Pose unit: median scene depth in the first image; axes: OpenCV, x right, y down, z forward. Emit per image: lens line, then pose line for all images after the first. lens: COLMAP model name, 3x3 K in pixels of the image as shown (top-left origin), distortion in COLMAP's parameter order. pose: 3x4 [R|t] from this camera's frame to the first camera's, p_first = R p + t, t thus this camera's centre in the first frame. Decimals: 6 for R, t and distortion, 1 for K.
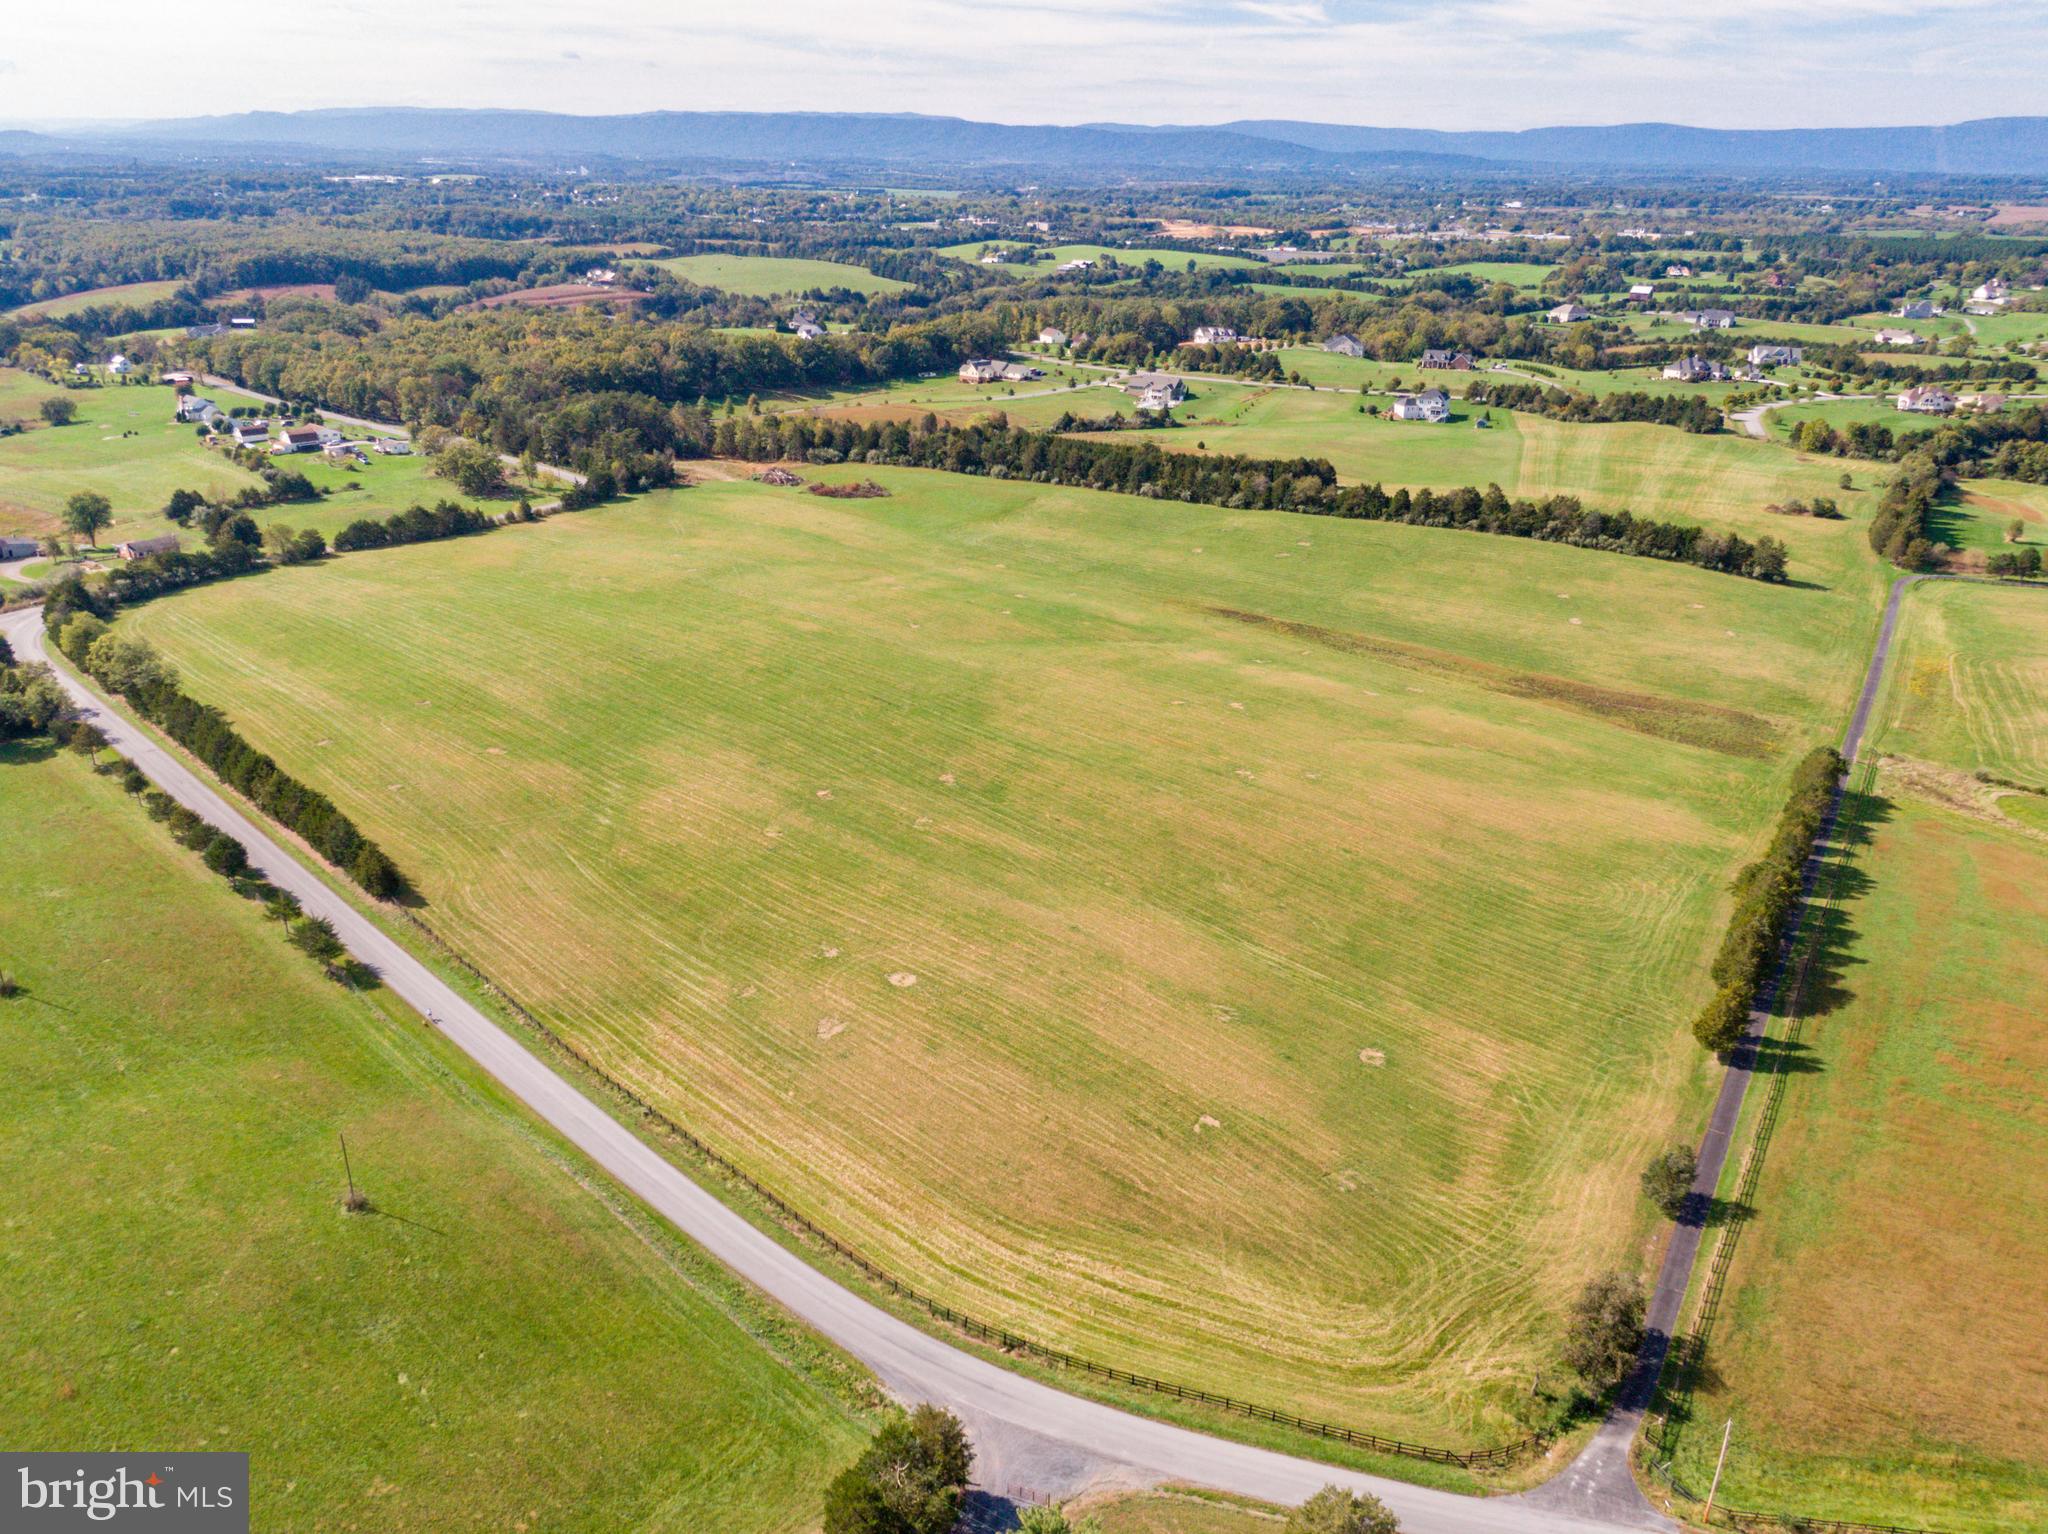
lens RADIAL K [[1561.0, 0, 1031.1], [0, 1561.0, 803.4], [0, 0, 1]] dist [0.057151, -0.070391]
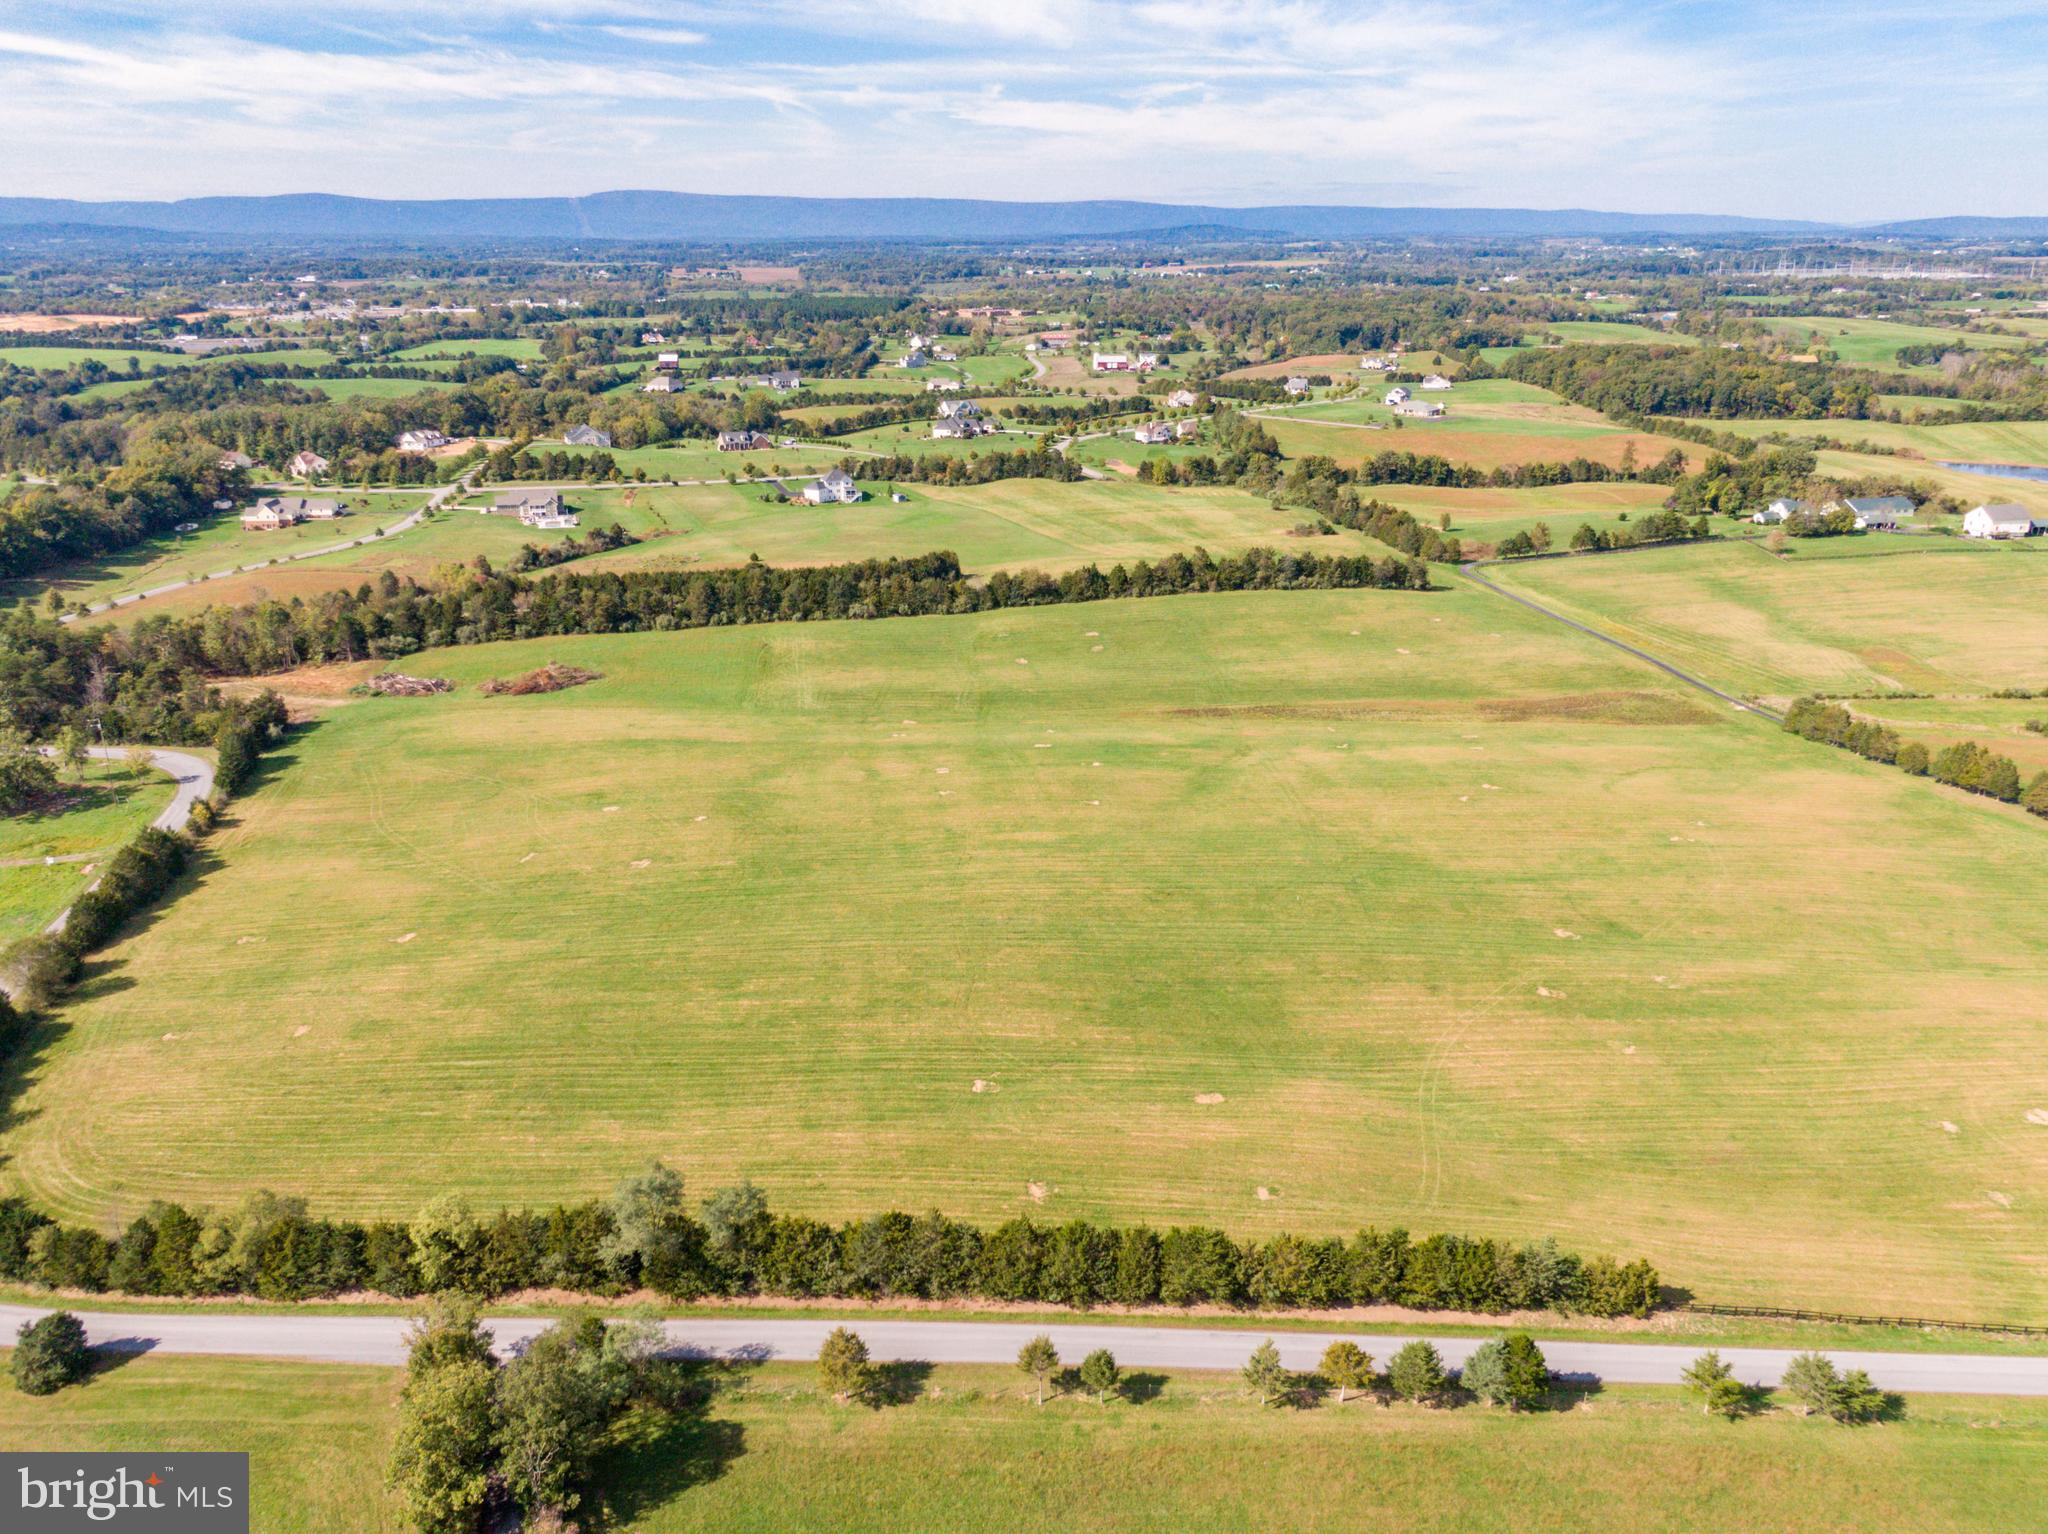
lens RADIAL K [[1523.0, 0, 1037.1], [0, 1523.0, 814.6], [0, 0, 1]] dist [0.047744, -0.052790]
pose [[0.705921, -0.264806, 0.656927, -0.443048], [0.279948, 0.956276, 0.084647, -0.128592], [-0.650618, 0.124152, 0.749188, 0.277984]]
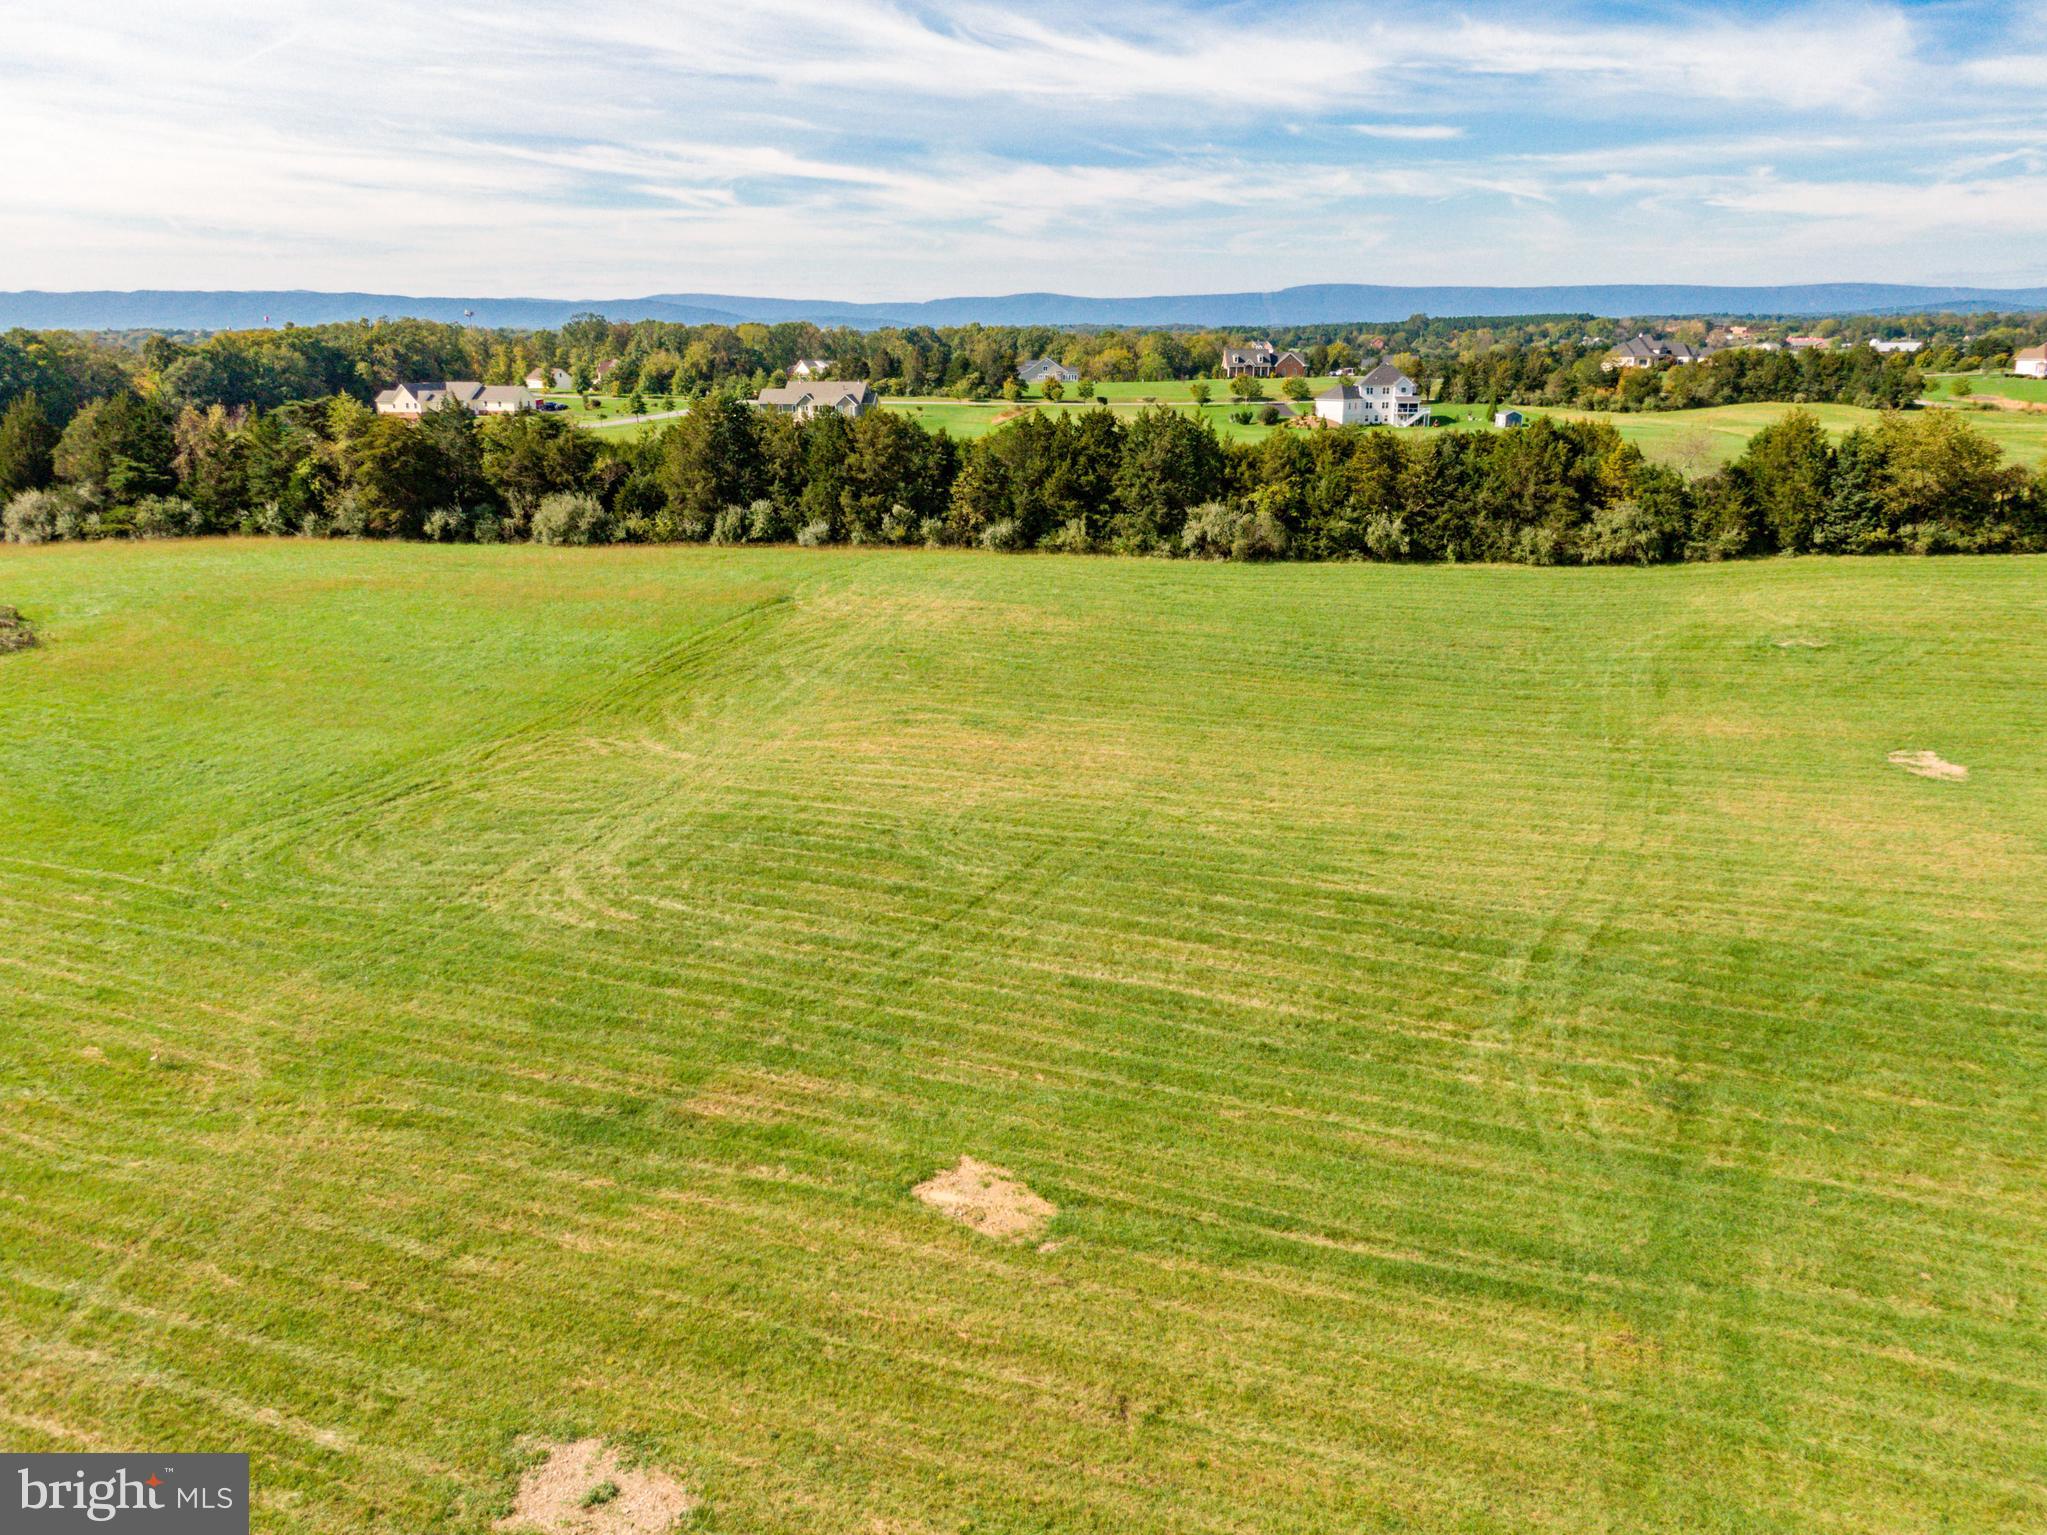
lens RADIAL K [[1560.2, 0, 1030.6], [0, 1560.2, 803.9], [0, 0, 1]] dist [0.057151, -0.070391]
pose [[0.938051, -0.122467, 0.324131, -0.038633], [0.153575, 0.985503, -0.072097, -0.138008], [-0.310603, 0.117409, 0.943261, 0.747267]]
